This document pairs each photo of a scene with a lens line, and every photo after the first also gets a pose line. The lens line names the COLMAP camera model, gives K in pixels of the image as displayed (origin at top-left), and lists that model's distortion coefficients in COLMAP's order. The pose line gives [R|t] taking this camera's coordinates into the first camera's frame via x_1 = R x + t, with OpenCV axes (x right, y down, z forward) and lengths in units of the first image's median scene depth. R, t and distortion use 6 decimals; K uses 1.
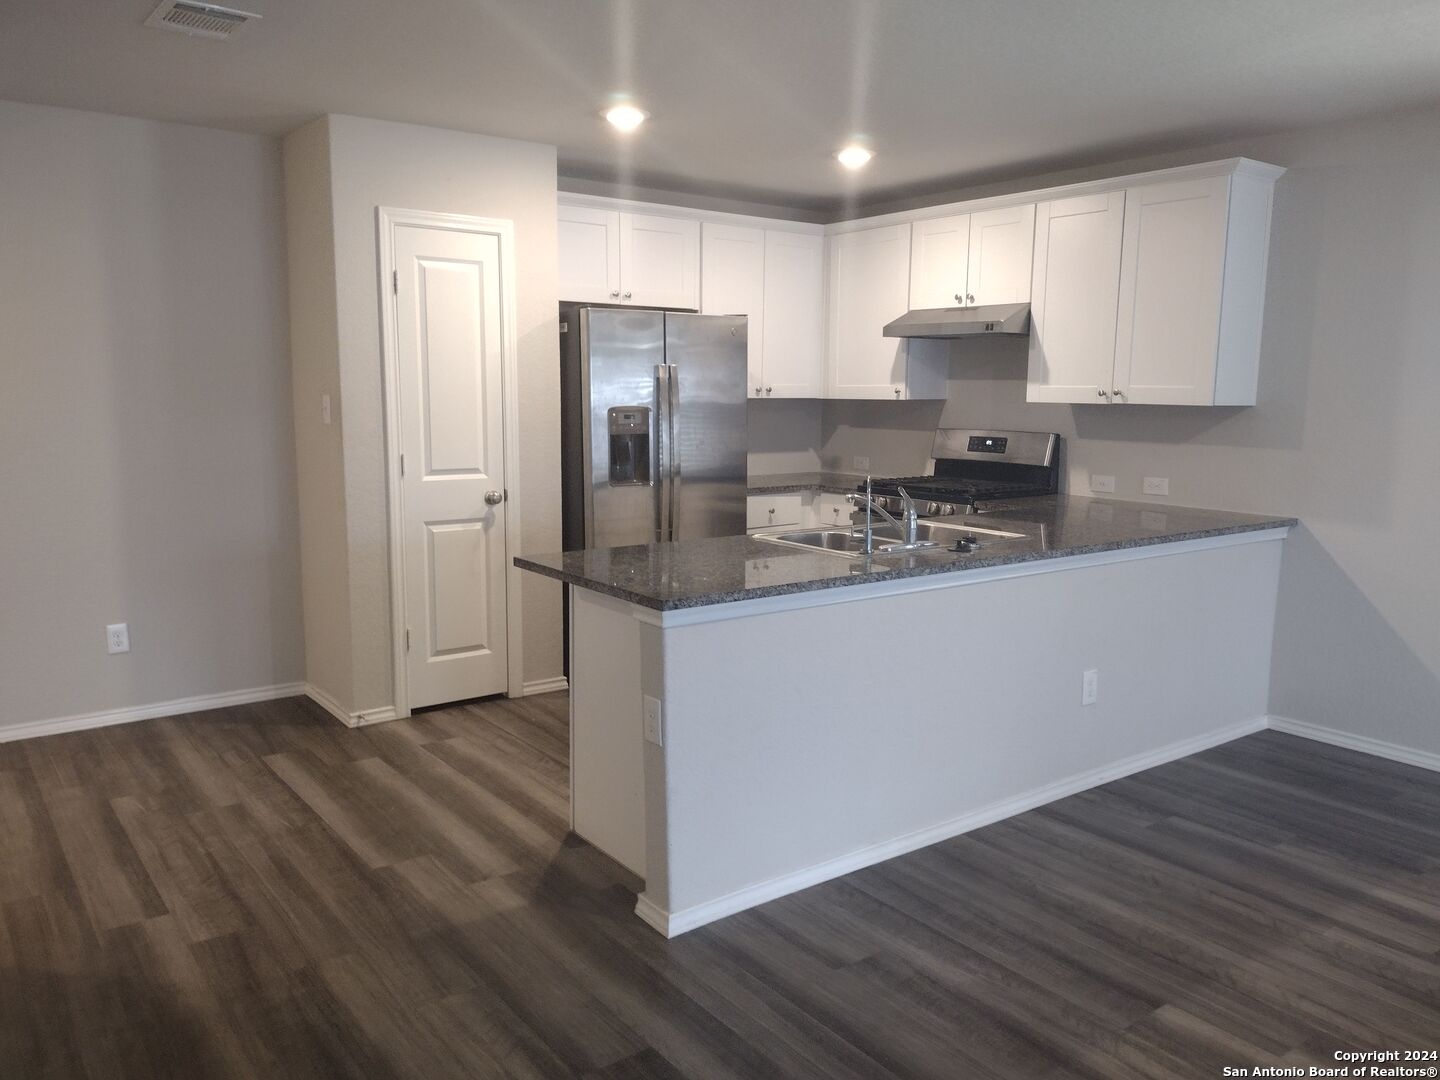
lens RADIAL K [[1090.7, 0, 720.0], [0, 1090.7, 540.0], [0, 0, 1]] dist [0.083098, -0.125929]
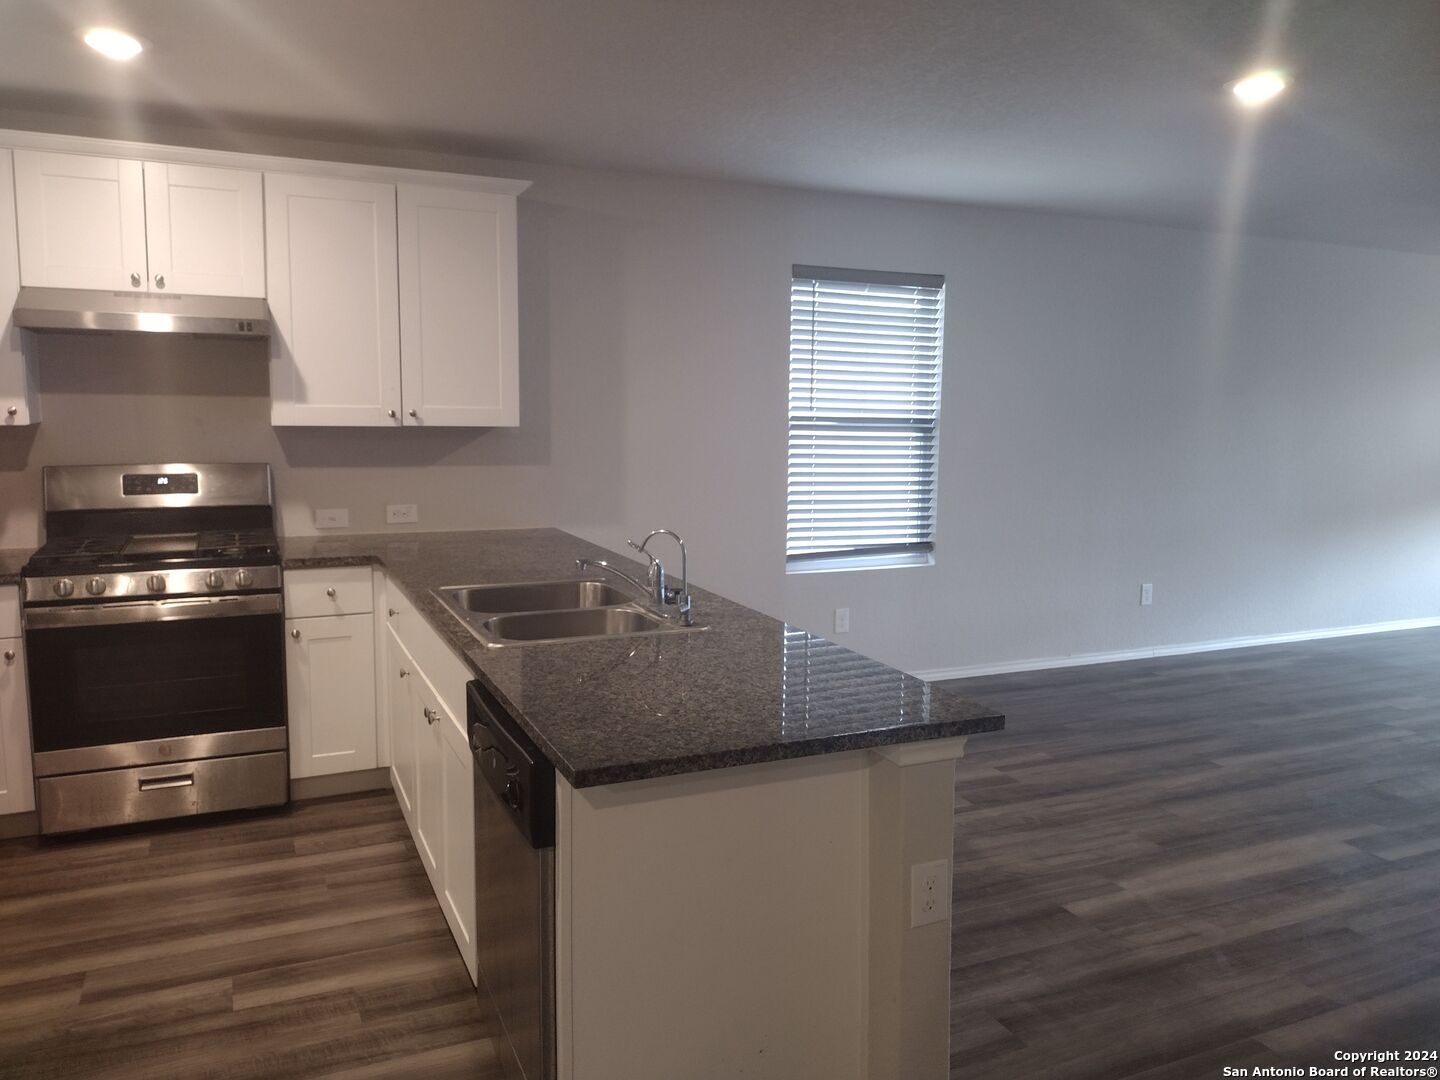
lens RADIAL K [[1096.2, 0, 729.3], [0, 1096.2, 530.6], [0, 0, 1]] dist [0.034956, -0.049366]
pose [[0.209180, -0.122426, 0.970183, -0.451920], [0.126689, 0.987163, 0.097254, -0.093364], [-0.969636, 0.102568, 0.222005, 0.558790]]
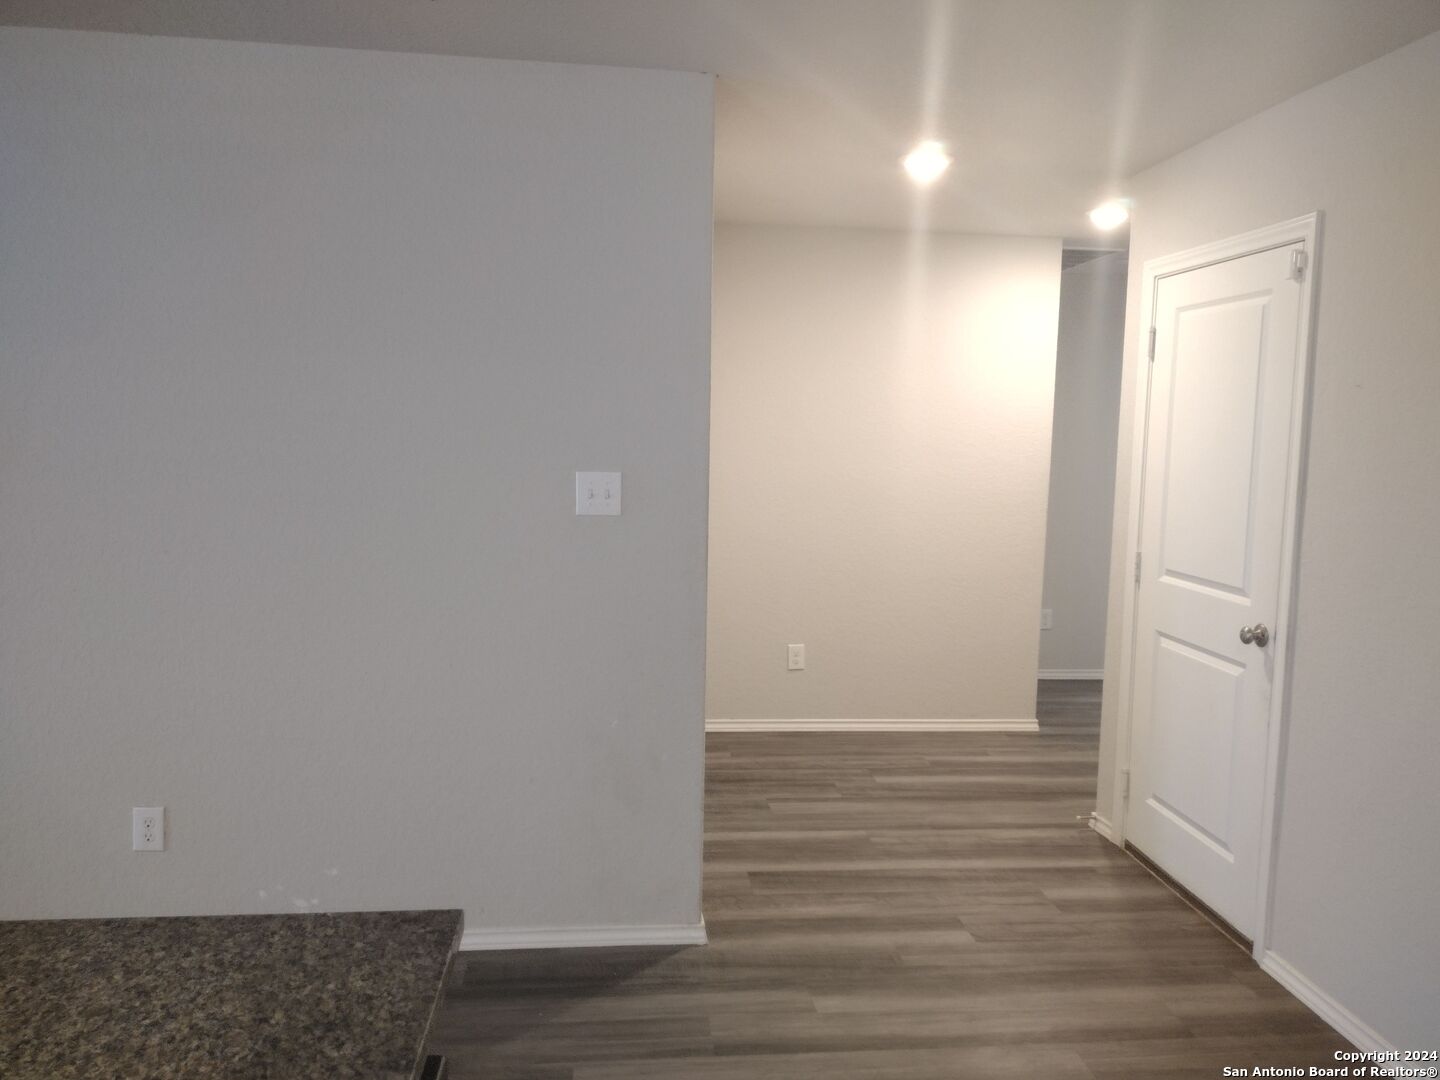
lens RADIAL K [[1078.2, 0, 728.5], [0, 1078.2, 534.6], [0, 0, 1]] dist [0.088836, -0.124523]
pose [[-0.506107, 0.061298, -0.860290, 0.069768], [-0.149551, 0.976124, 0.157532, -0.135510], [0.849406, 0.208385, -0.484856, 0.864685]]
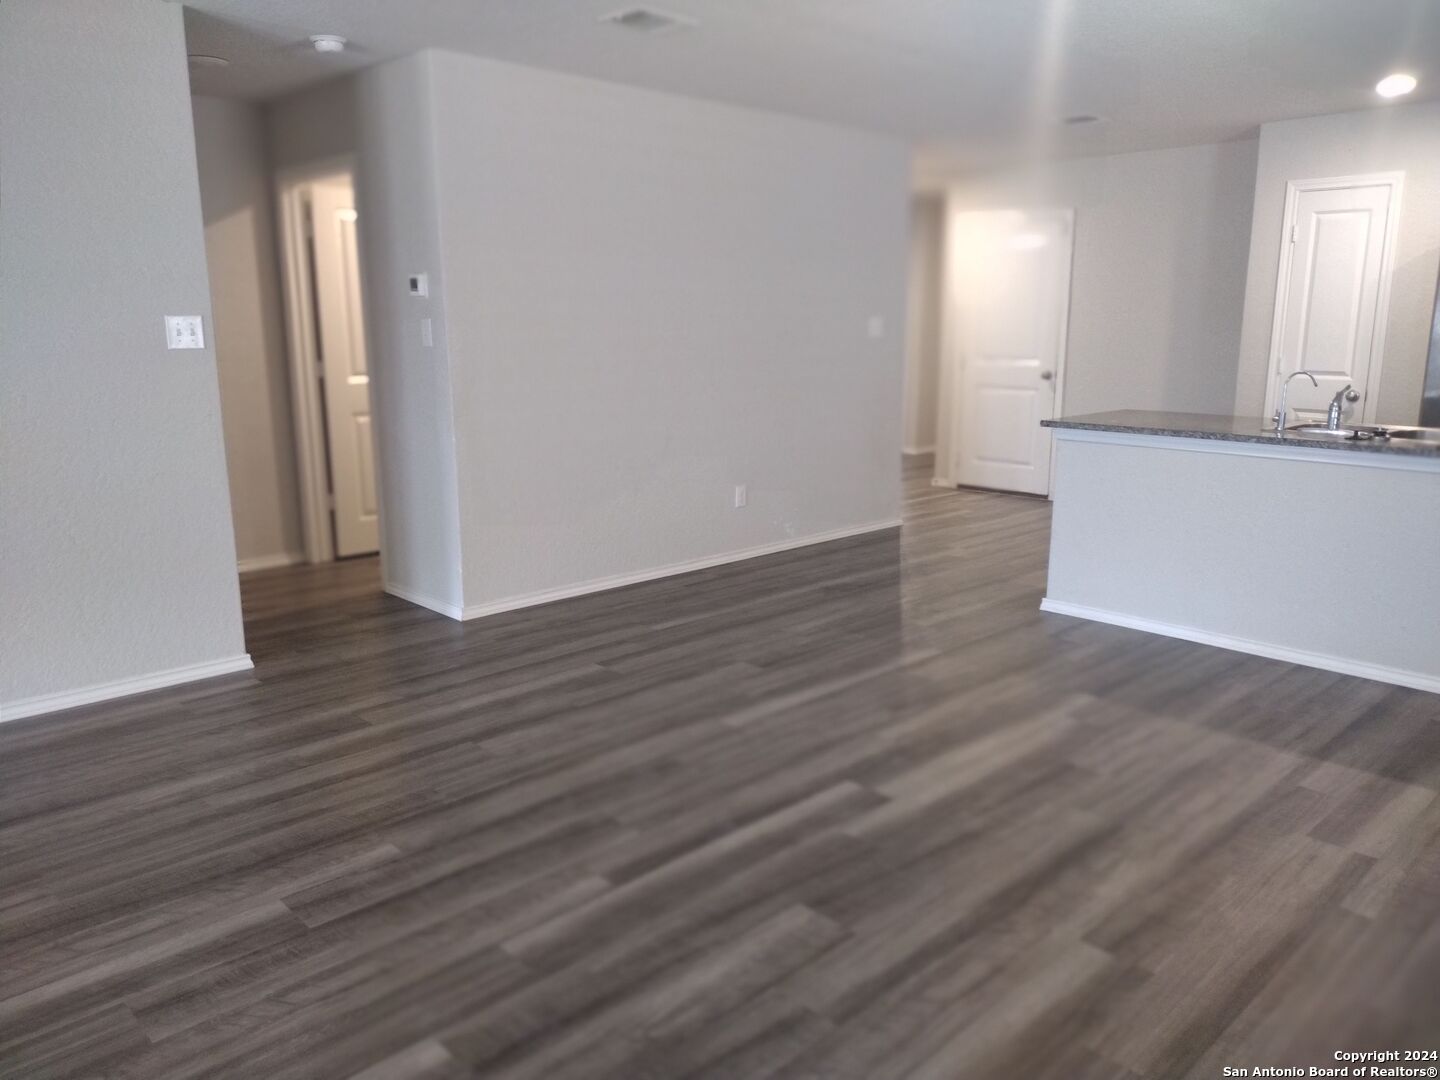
lens RADIAL K [[1078.2, 0, 728.5], [0, 1078.2, 534.6], [0, 0, 1]] dist [0.088836, -0.124523]
pose [[0.127498, 0.189017, -0.973662, 0.964095], [-0.139894, 0.975287, 0.171014, 0.001661], [0.981924, 0.114406, 0.150789, 0.119289]]
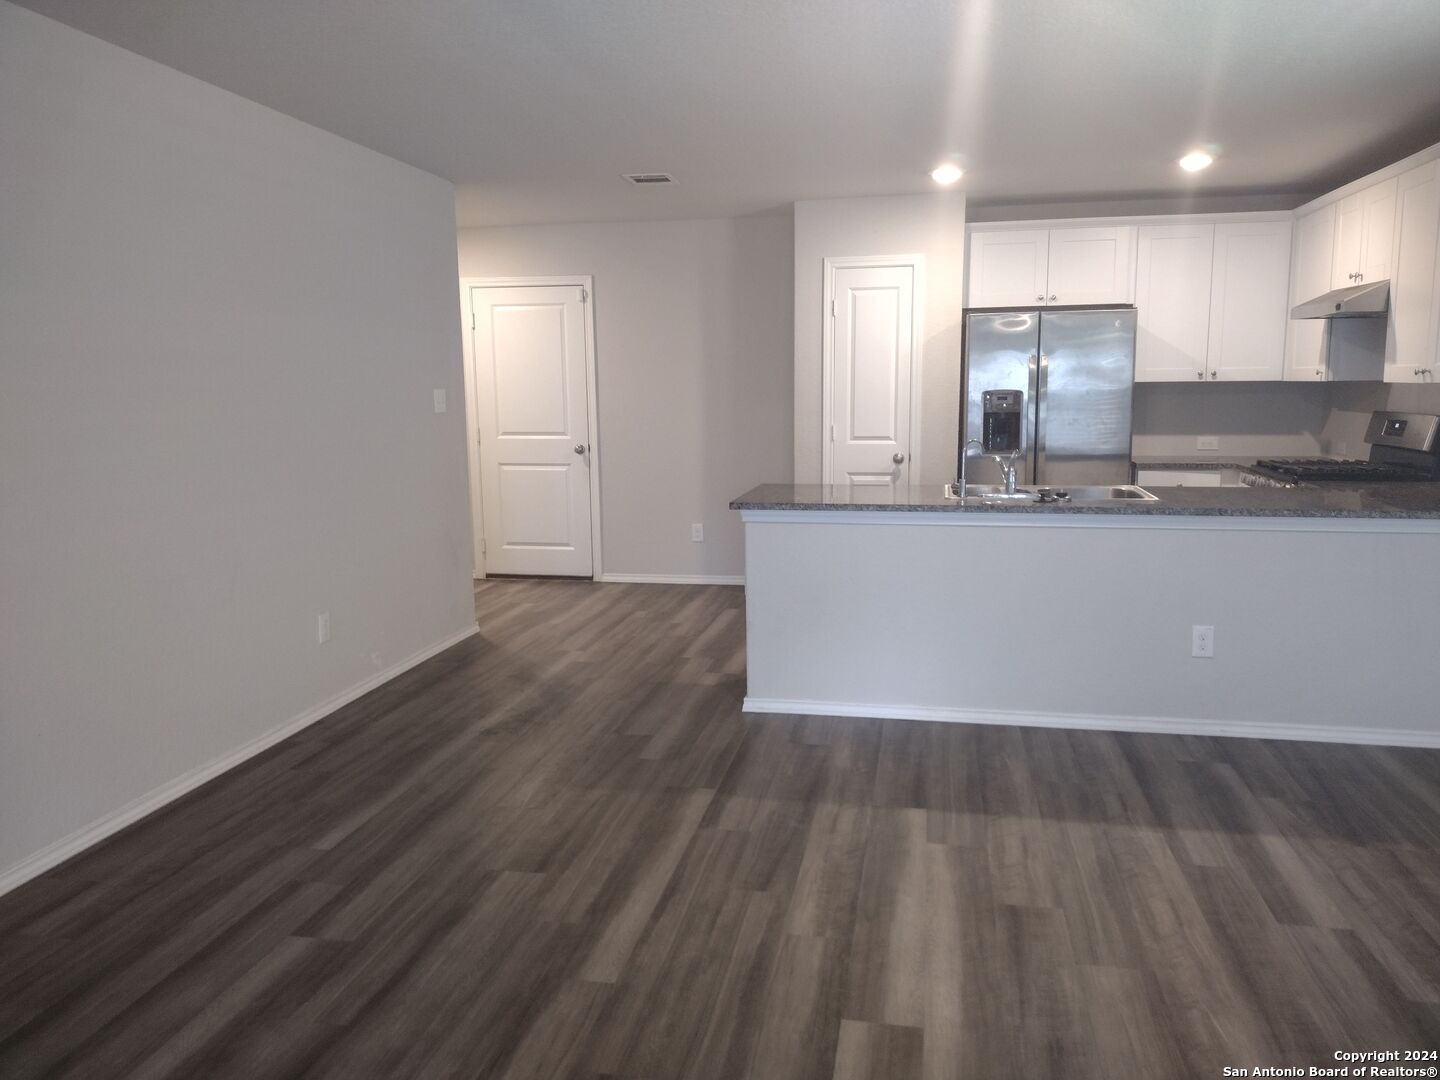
lens RADIAL K [[1078.2, 0, 728.5], [0, 1078.2, 534.6], [0, 0, 1]] dist [0.088836, -0.124523]
pose [[0.672954, 0.089159, -0.734292, 0.653654], [-0.088263, 0.995295, 0.039961, 0.021195], [0.734400, 0.037919, 0.677657, -0.072167]]
